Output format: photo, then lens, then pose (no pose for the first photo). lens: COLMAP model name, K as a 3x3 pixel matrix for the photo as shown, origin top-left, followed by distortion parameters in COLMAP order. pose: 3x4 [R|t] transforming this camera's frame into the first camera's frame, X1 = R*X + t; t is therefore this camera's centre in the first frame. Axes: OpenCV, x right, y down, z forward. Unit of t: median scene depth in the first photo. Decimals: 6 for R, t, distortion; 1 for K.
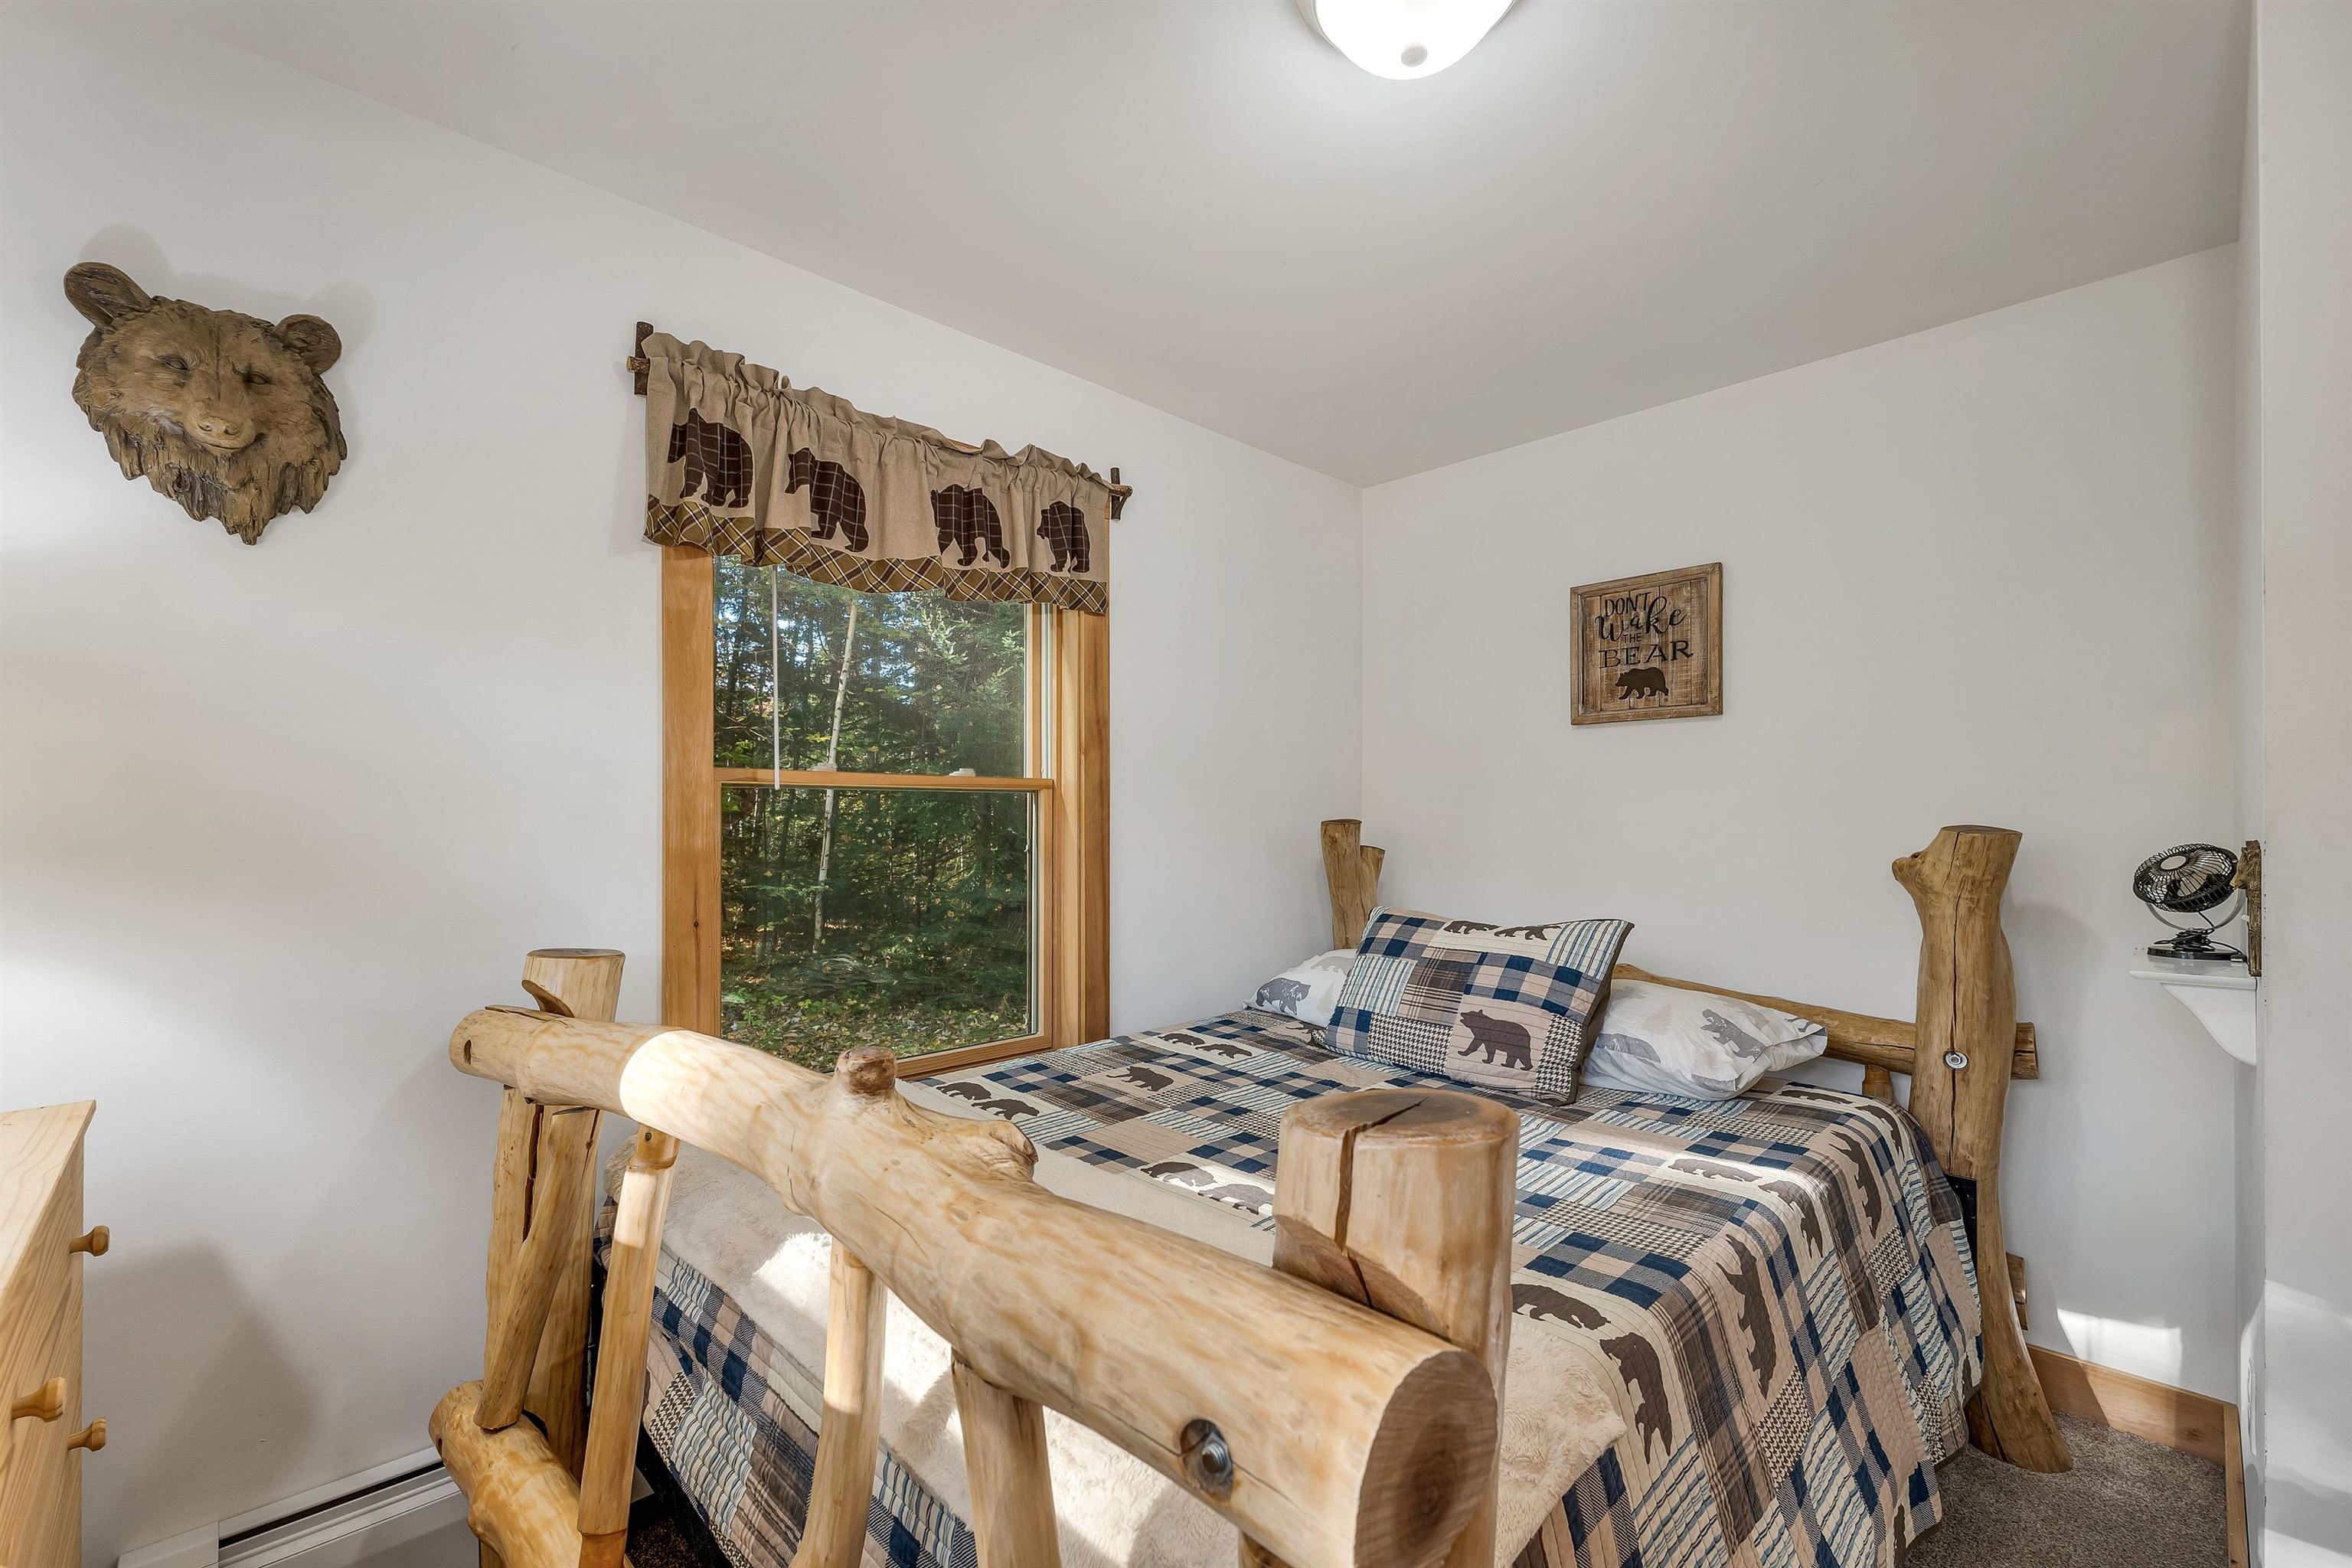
lens RADIAL K [[982.0, 0, 1181.3], [0, 982.0, 821.4], [0, 0, 1]] dist [0.003805, -0.000624]
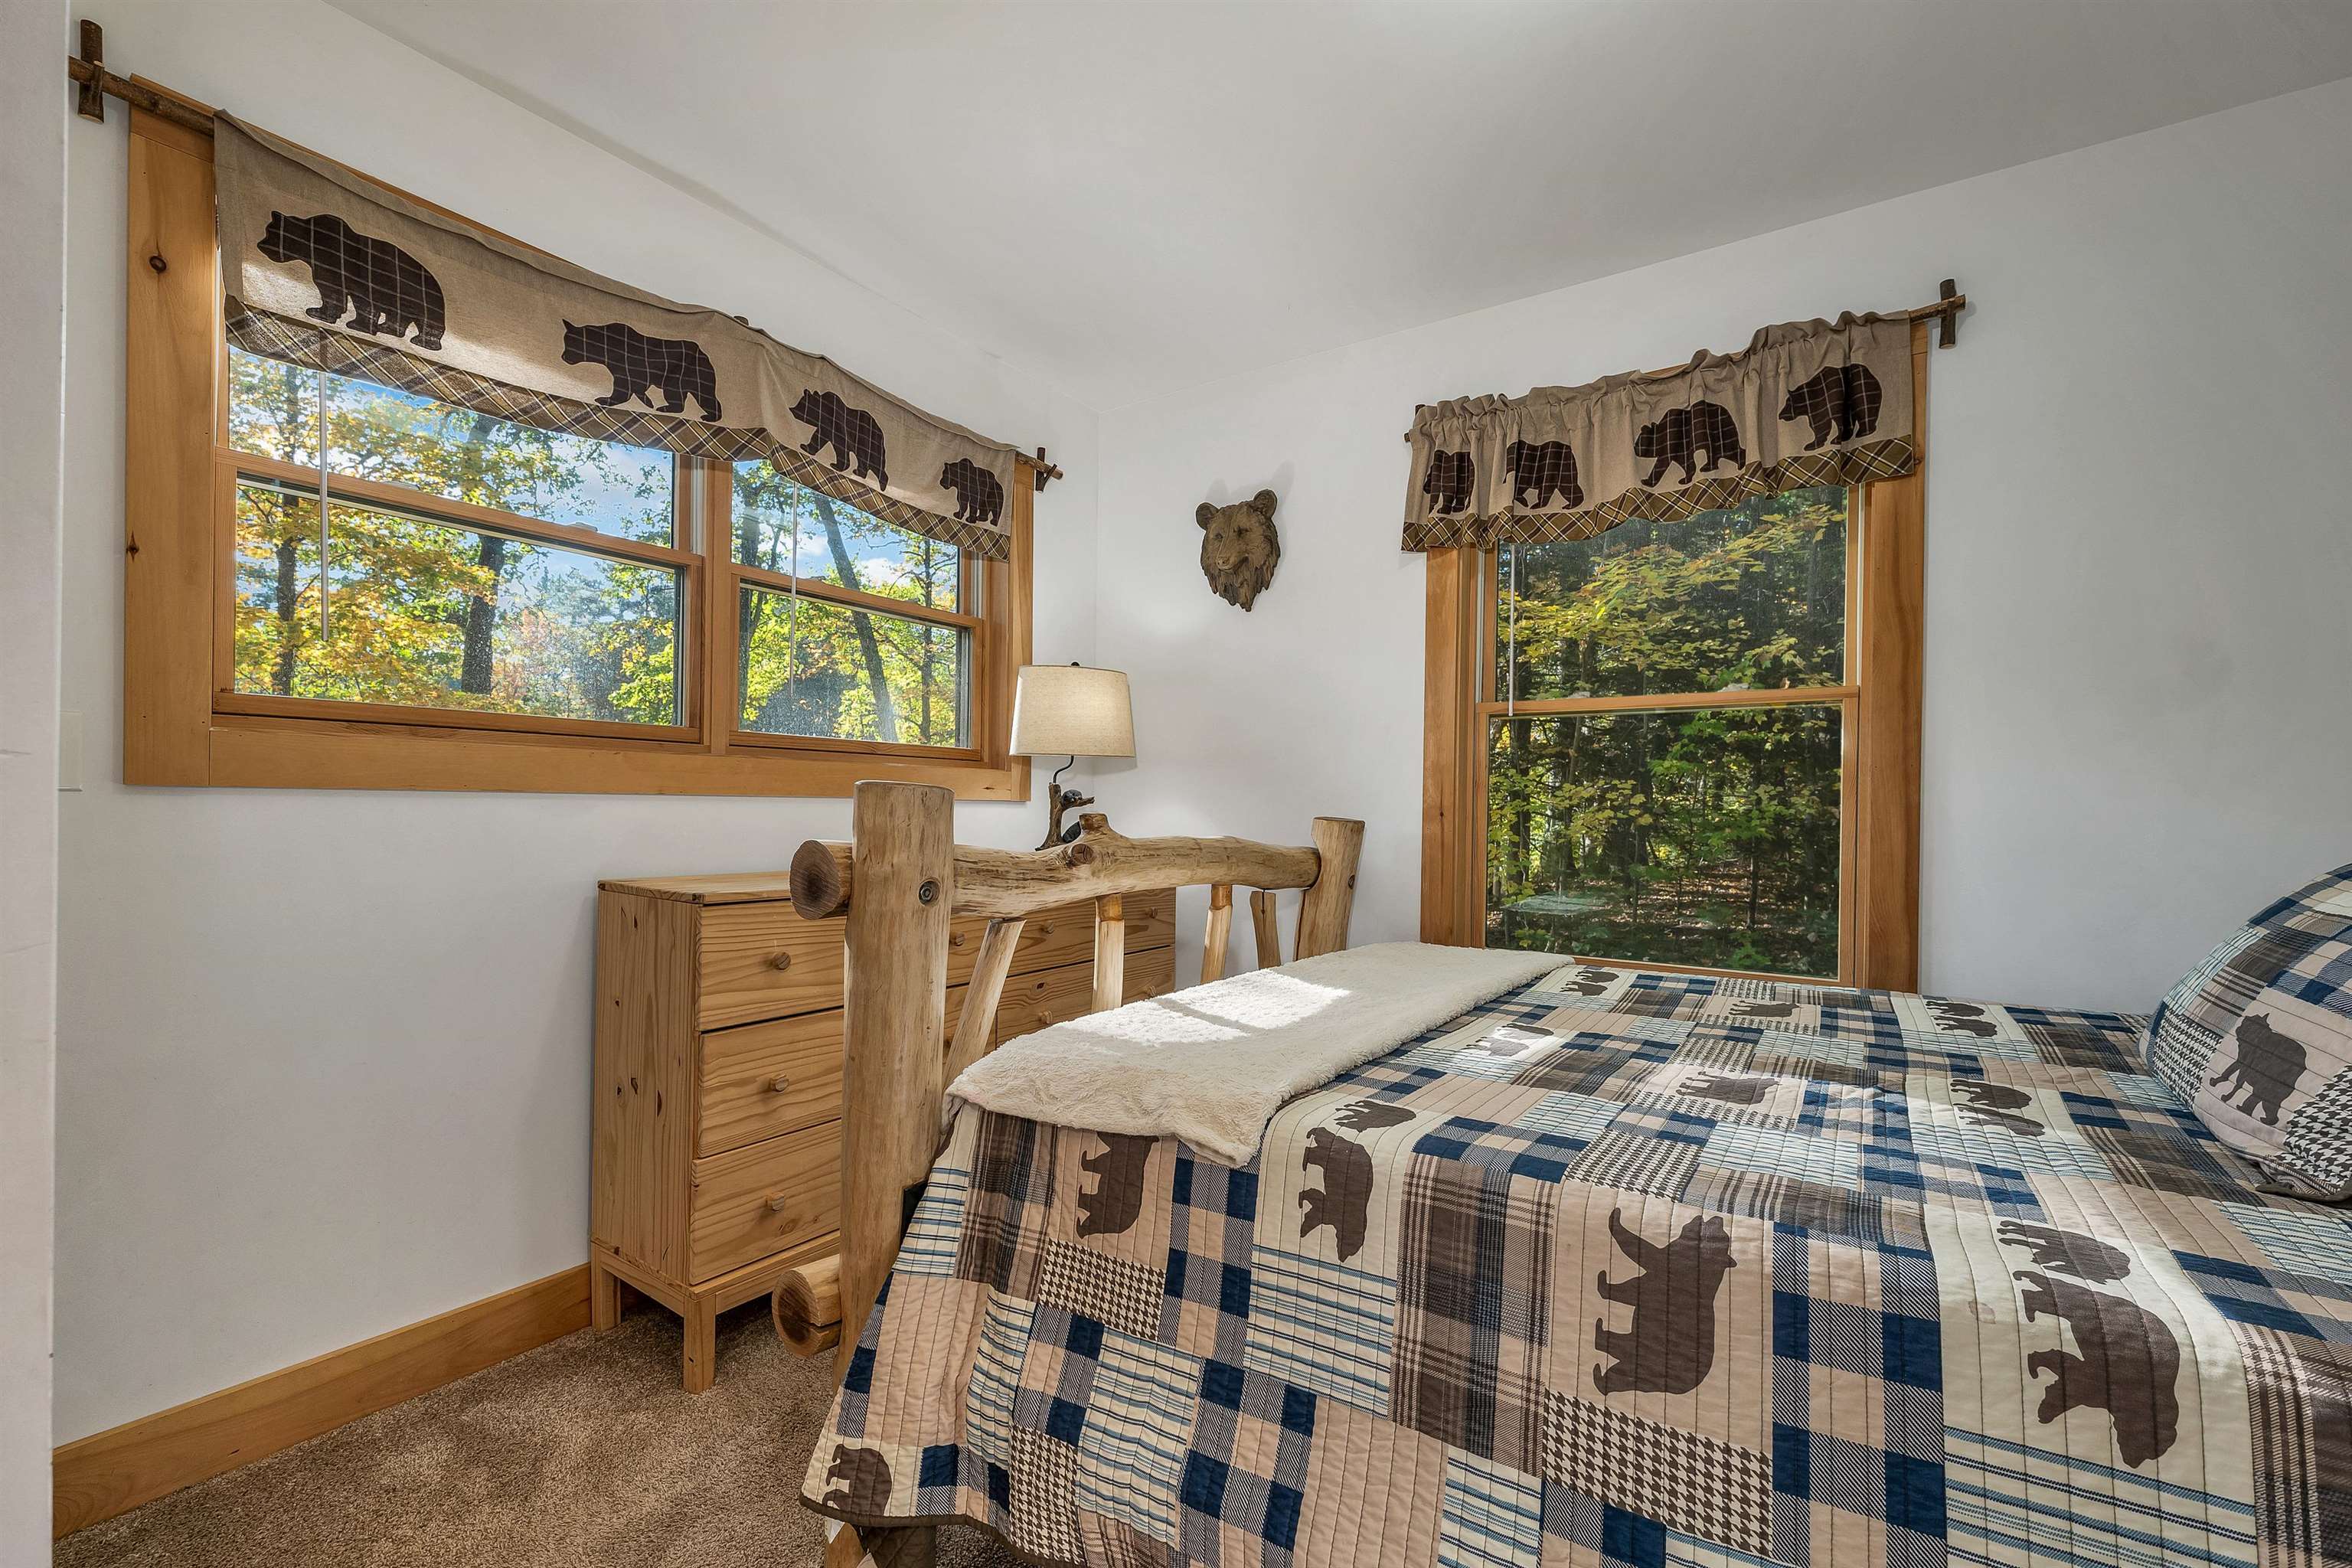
lens RADIAL K [[982.0, 0, 1178.8], [0, 982.0, 792.3], [0, 0, 1]] dist [0.003805, -0.000624]
pose [[0.220011, -0.008704, -0.975459, 0.803667], [-0.013005, 0.999845, -0.011855, 0.095207], [0.975411, 0.015294, 0.219863, 0.333588]]
